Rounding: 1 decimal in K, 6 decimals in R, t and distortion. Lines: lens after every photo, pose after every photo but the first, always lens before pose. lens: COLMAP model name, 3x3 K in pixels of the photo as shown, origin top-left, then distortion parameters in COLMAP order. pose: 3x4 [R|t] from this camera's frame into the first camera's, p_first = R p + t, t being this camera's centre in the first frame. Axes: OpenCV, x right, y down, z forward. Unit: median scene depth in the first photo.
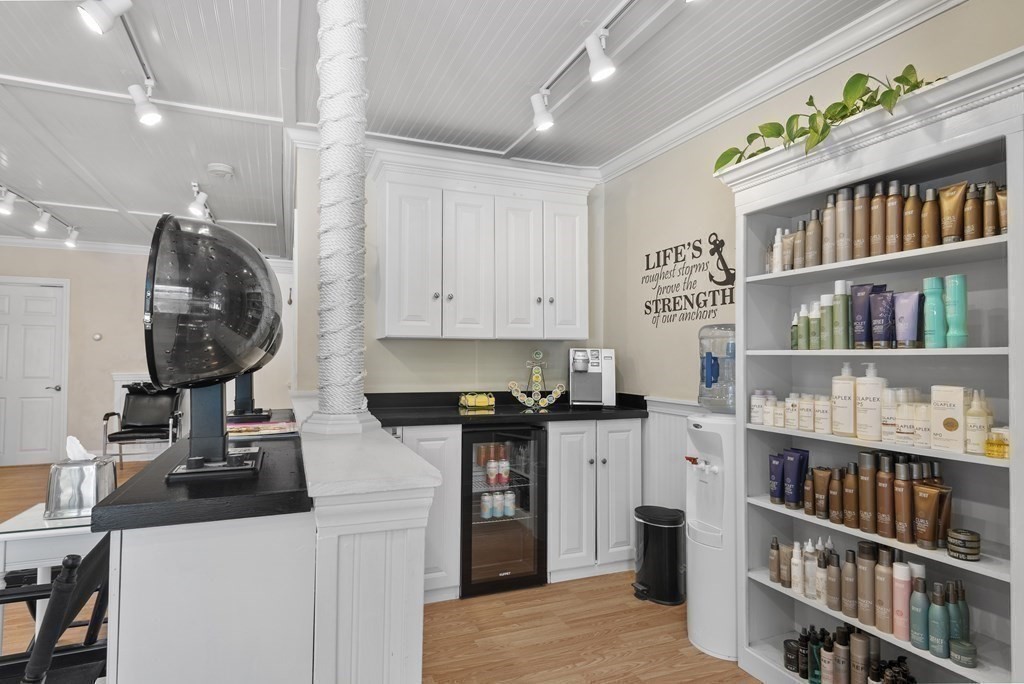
lens RADIAL K [[543.9, 0, 507.6], [0, 543.9, 348.2], [0, 0, 1]] dist [0.003500, -0.003419]
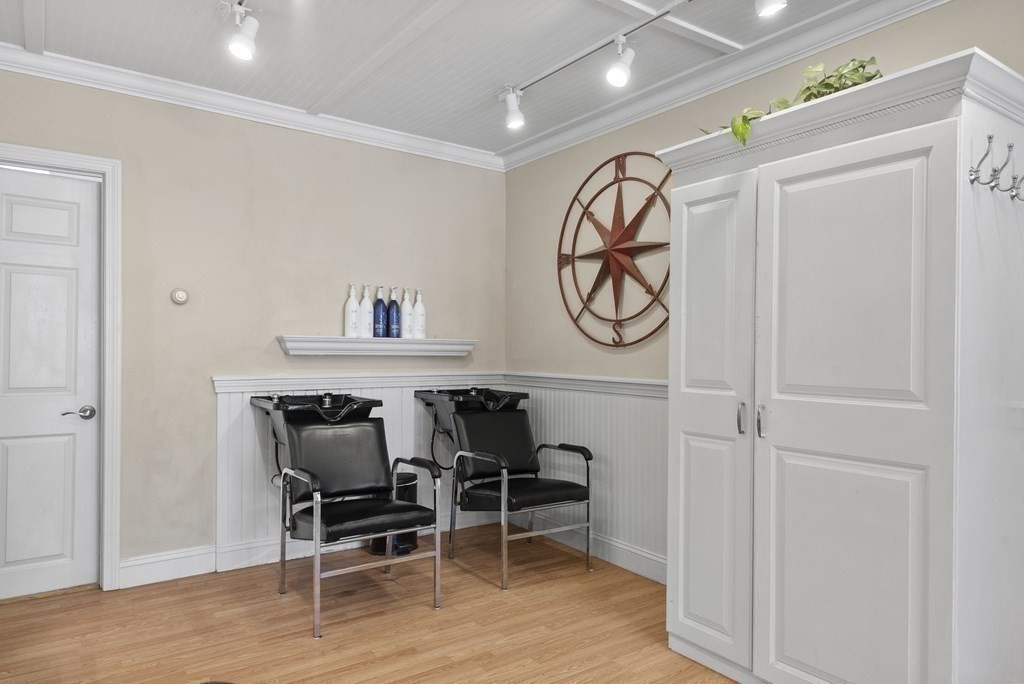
lens RADIAL K [[639.2, 0, 508.0], [0, 639.2, 350.9], [0, 0, 1]] dist [0.003505, 0.007214]
pose [[0.979020, 0.002466, 0.203748, -1.956114], [-0.006717, 0.999774, 0.020174, 0.038489], [-0.203652, -0.021119, 0.978815, 1.403250]]
